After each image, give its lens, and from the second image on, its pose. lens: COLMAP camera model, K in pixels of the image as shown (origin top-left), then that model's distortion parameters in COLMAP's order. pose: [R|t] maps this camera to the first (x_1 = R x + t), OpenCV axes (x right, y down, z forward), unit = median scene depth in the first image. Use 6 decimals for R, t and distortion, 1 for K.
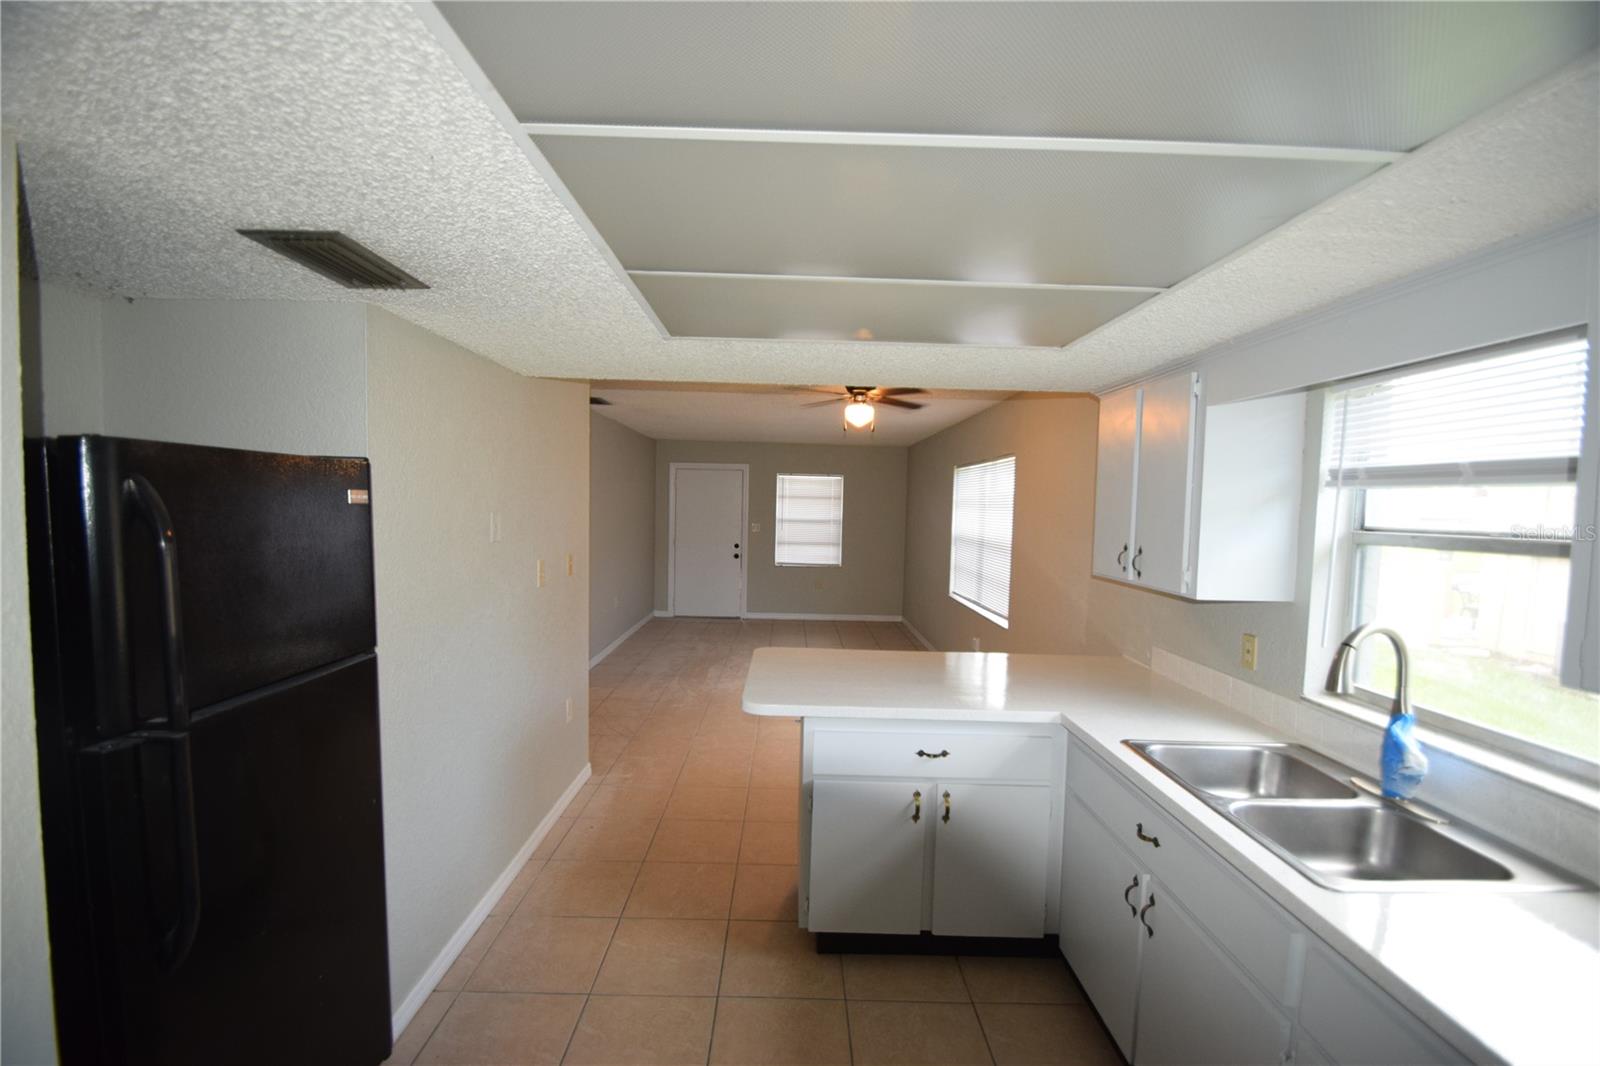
lens RADIAL K [[700.4, 0, 796.8], [0, 700.4, 544.5], [0, 0, 1]] dist [0.008083, -0.014922]
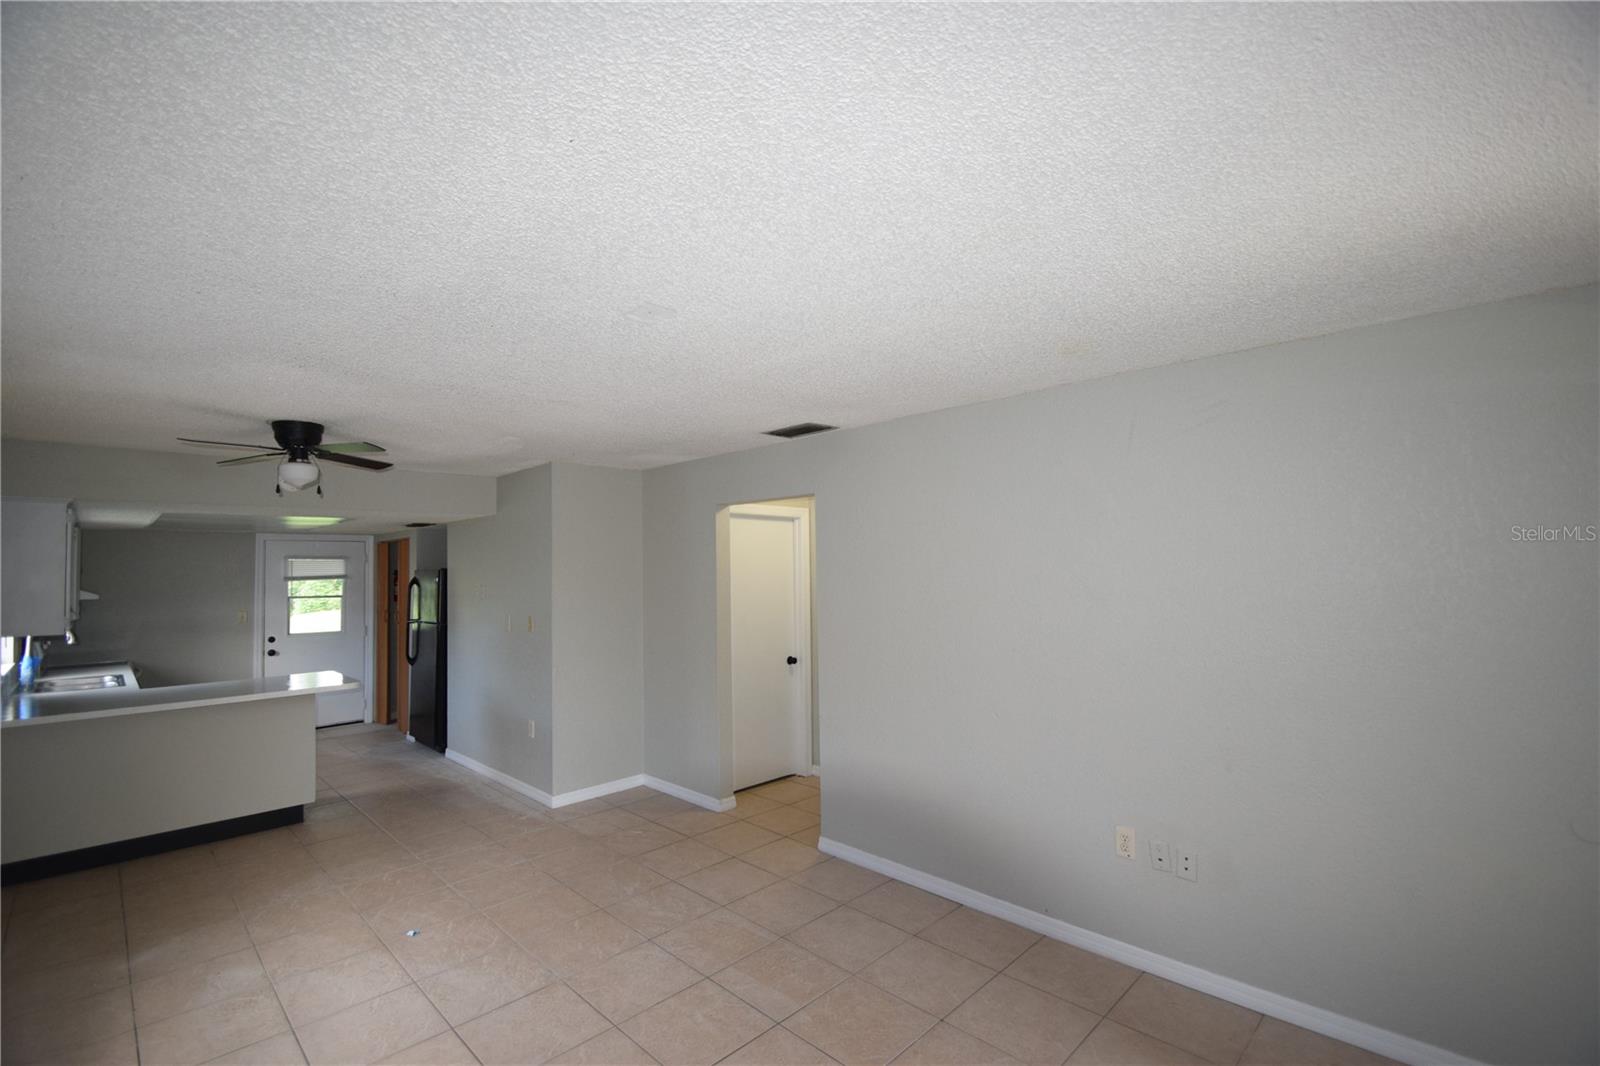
lens RADIAL K [[700.4, 0, 796.8], [0, 700.4, 544.5], [0, 0, 1]] dist [0.008083, -0.014922]
pose [[-0.713724, -0.035306, -0.699537, 0.458530], [-0.038962, 0.999184, -0.010677, -0.218097], [0.699342, 0.019635, -0.714517, 3.751978]]
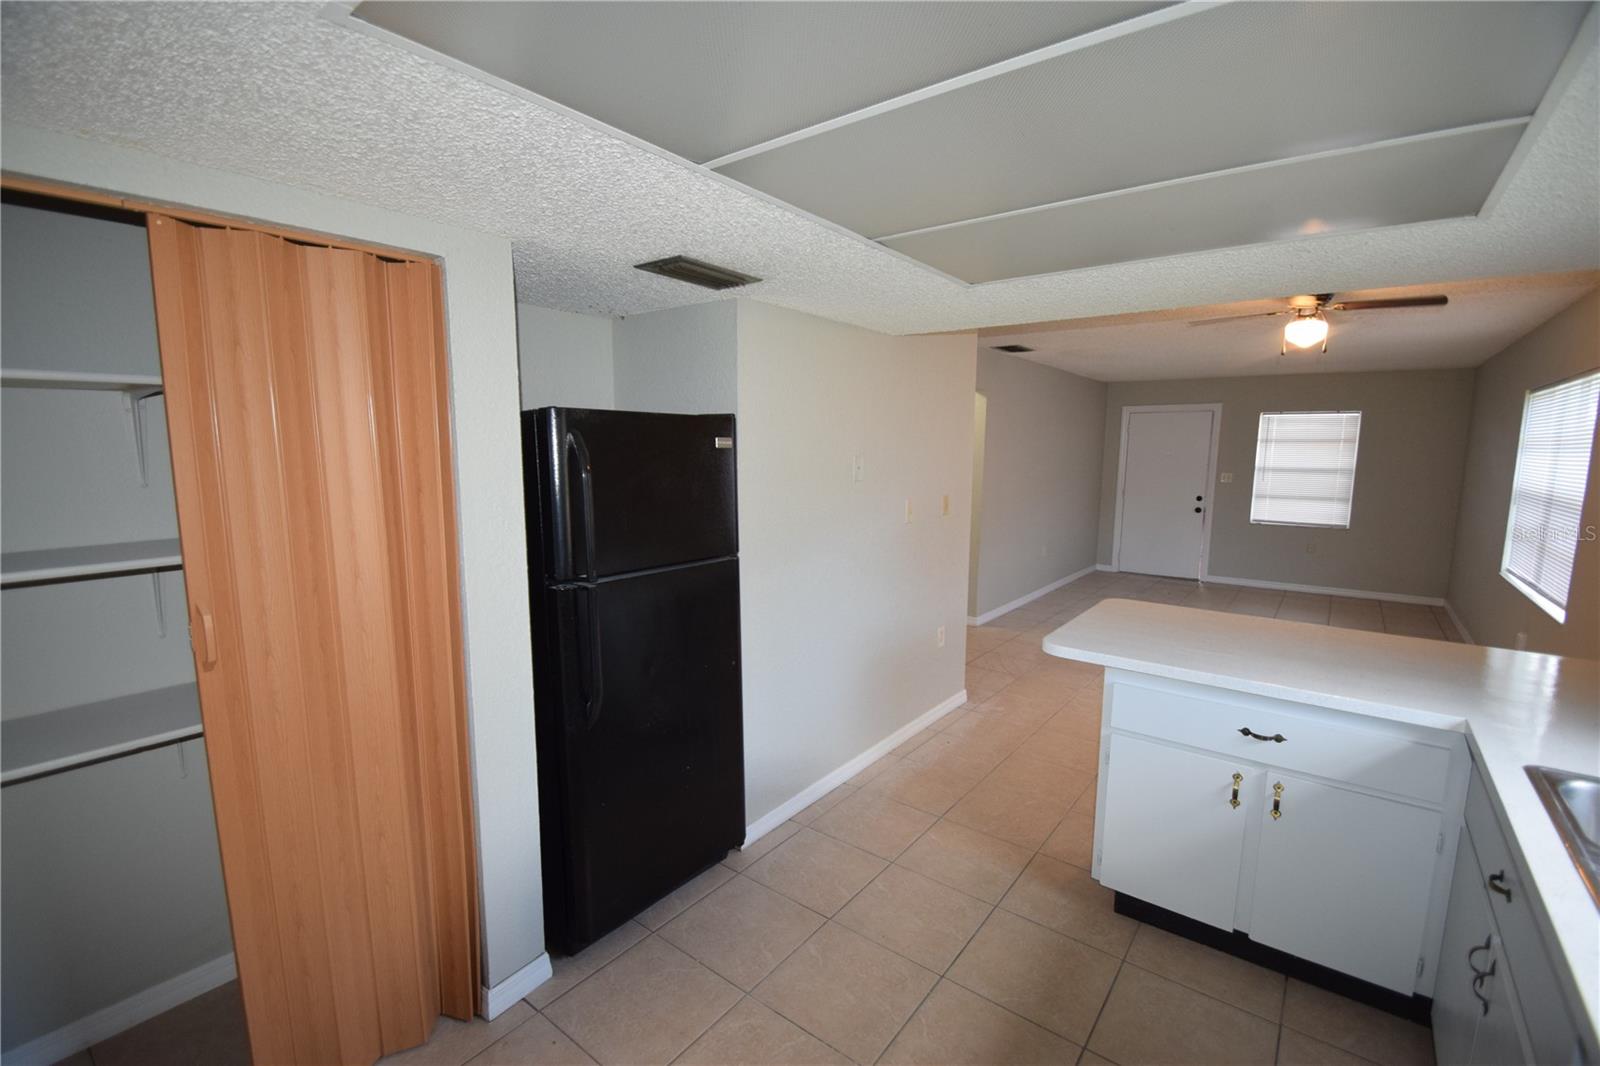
lens RADIAL K [[700.4, 0, 796.8], [0, 700.4, 544.5], [0, 0, 1]] dist [0.008083, -0.014922]
pose [[0.784537, 0.067127, -0.616438, 0.269130], [-0.024423, 0.996697, 0.077453, 0.016611], [0.619601, -0.045709, 0.783585, -0.004932]]
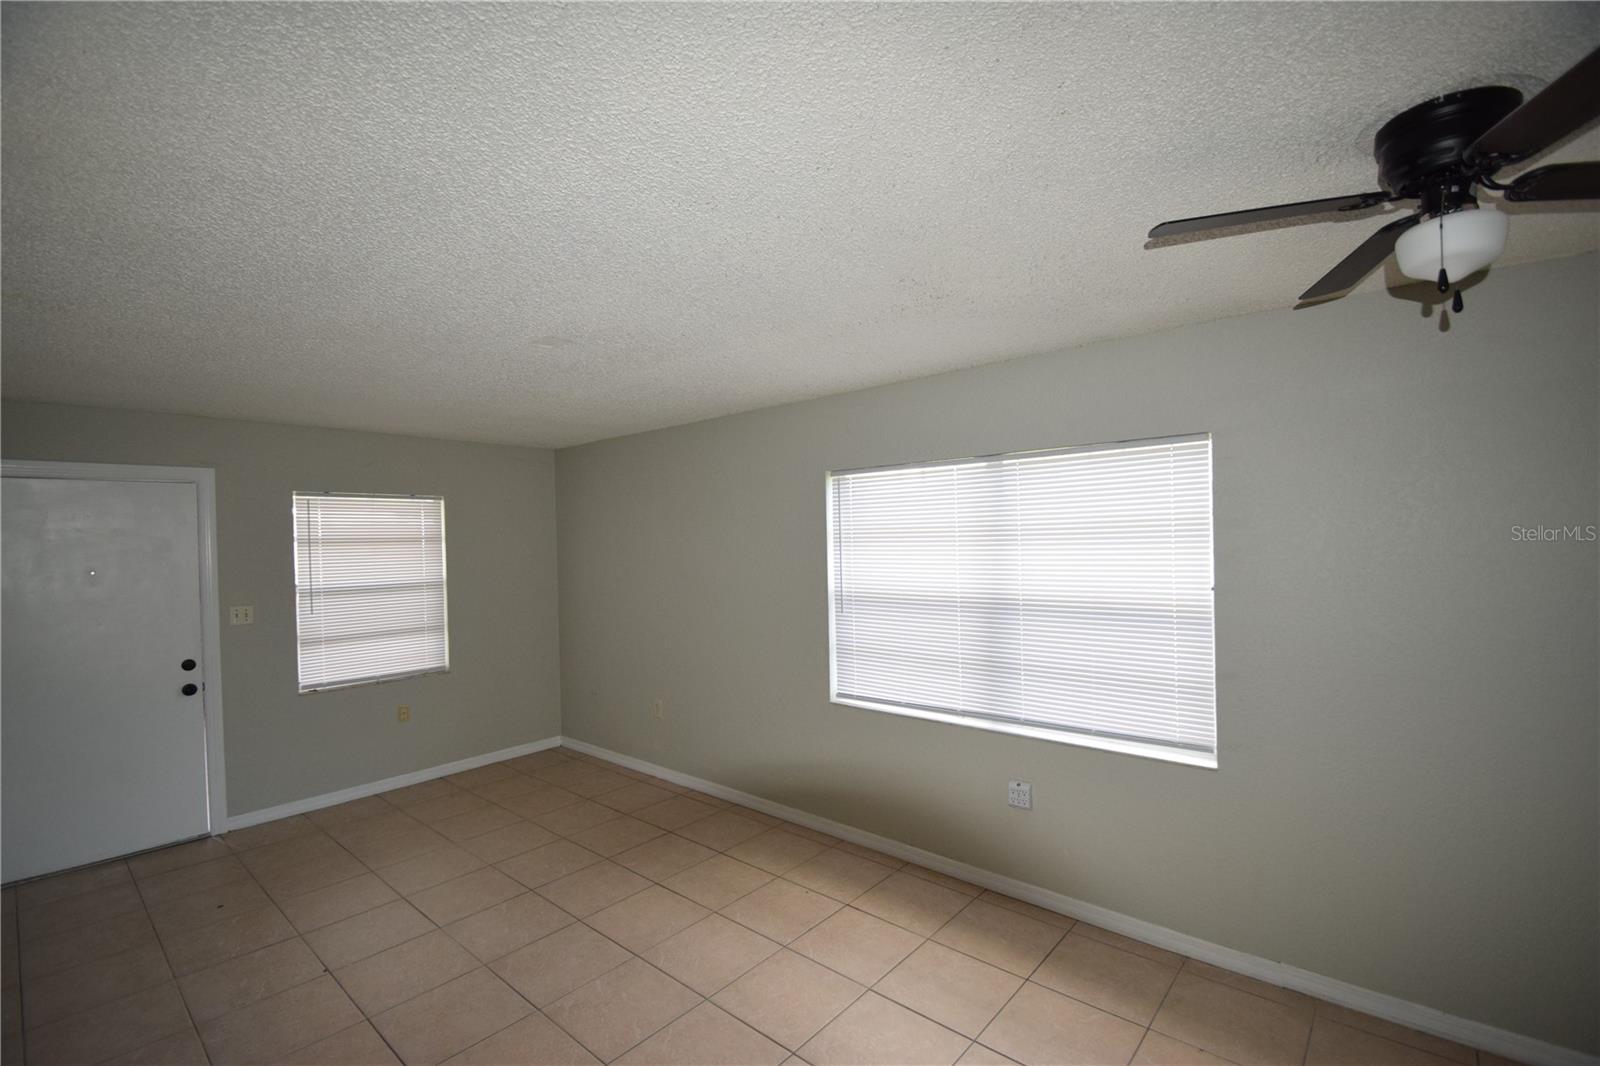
lens RADIAL K [[700.9, 0, 800.0], [0, 700.9, 533.0], [0, 0, 1]] dist [0.001043, -0.000088]
pose [[0.671355, -0.033019, 0.740400, -0.624976], [0.083116, 0.996059, -0.030944, -0.138094], [-0.736460, 0.082313, 0.671454, 1.912756]]
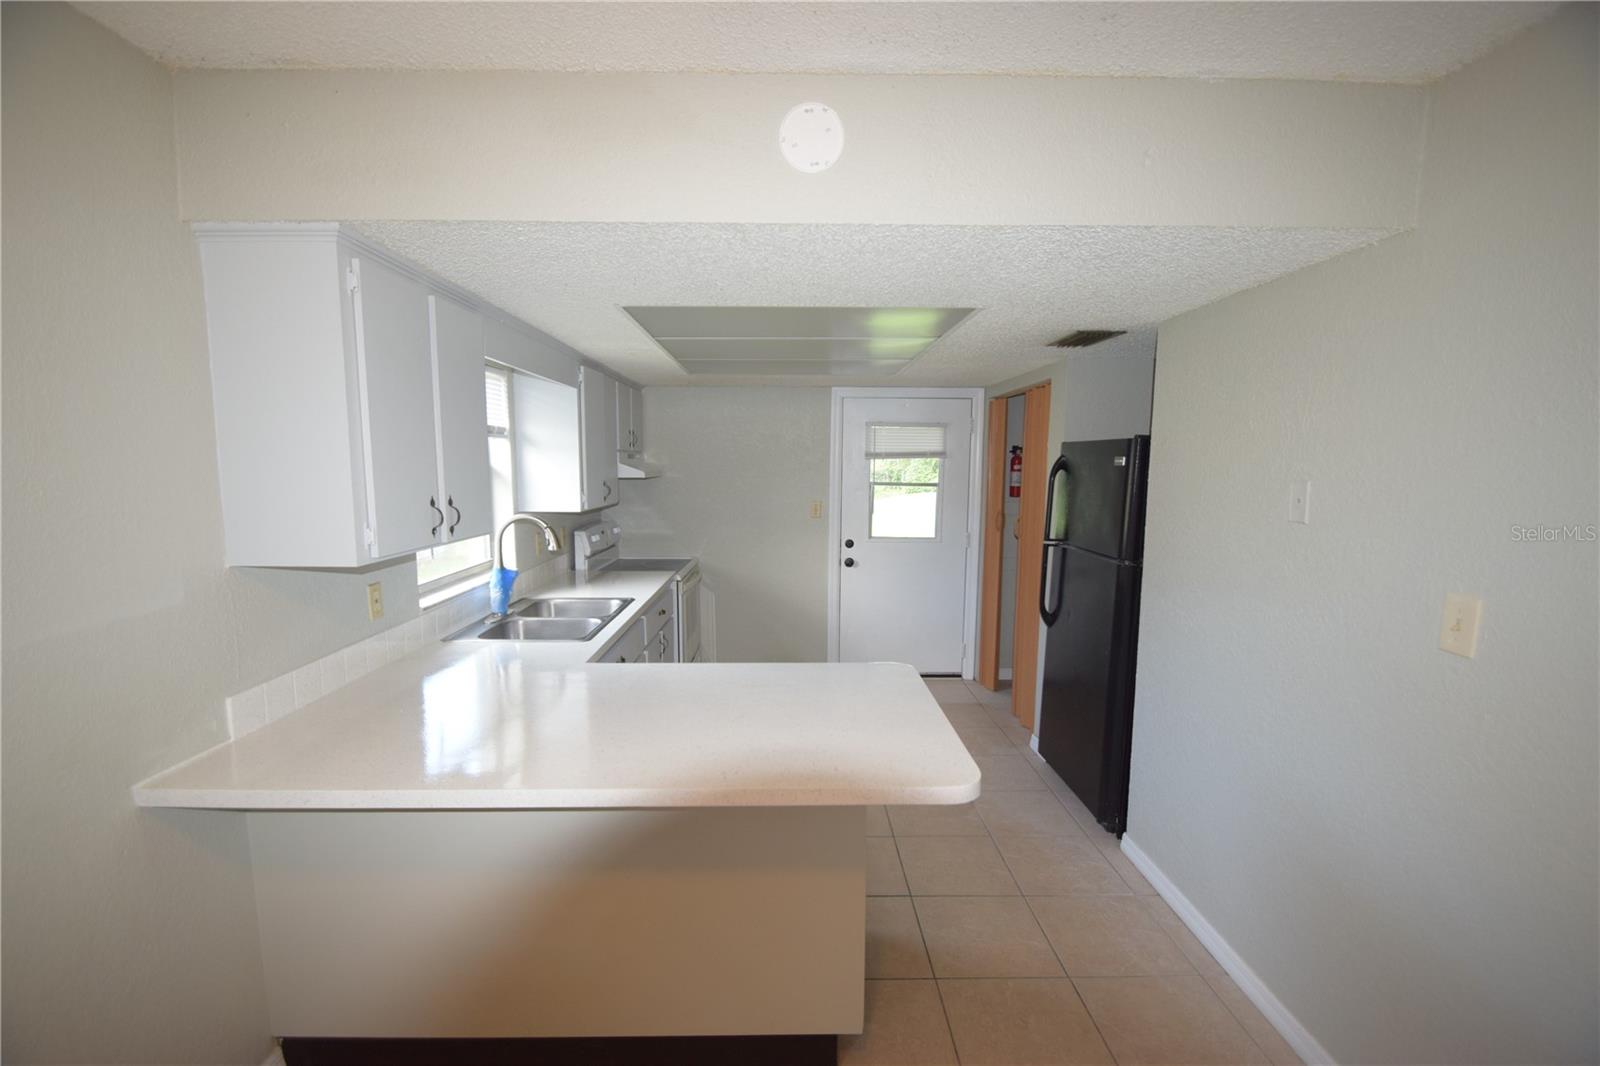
lens RADIAL K [[717.9, 0, 800.0], [0, 717.9, 533.0], [0, 0, 1]] dist [-0.000569, -0.016465]
pose [[-0.999529, -0.028935, -0.010236, 0.095314], [-0.030186, 0.987082, 0.157347, -0.109493], [0.005551, 0.157582, -0.987490, 2.020965]]
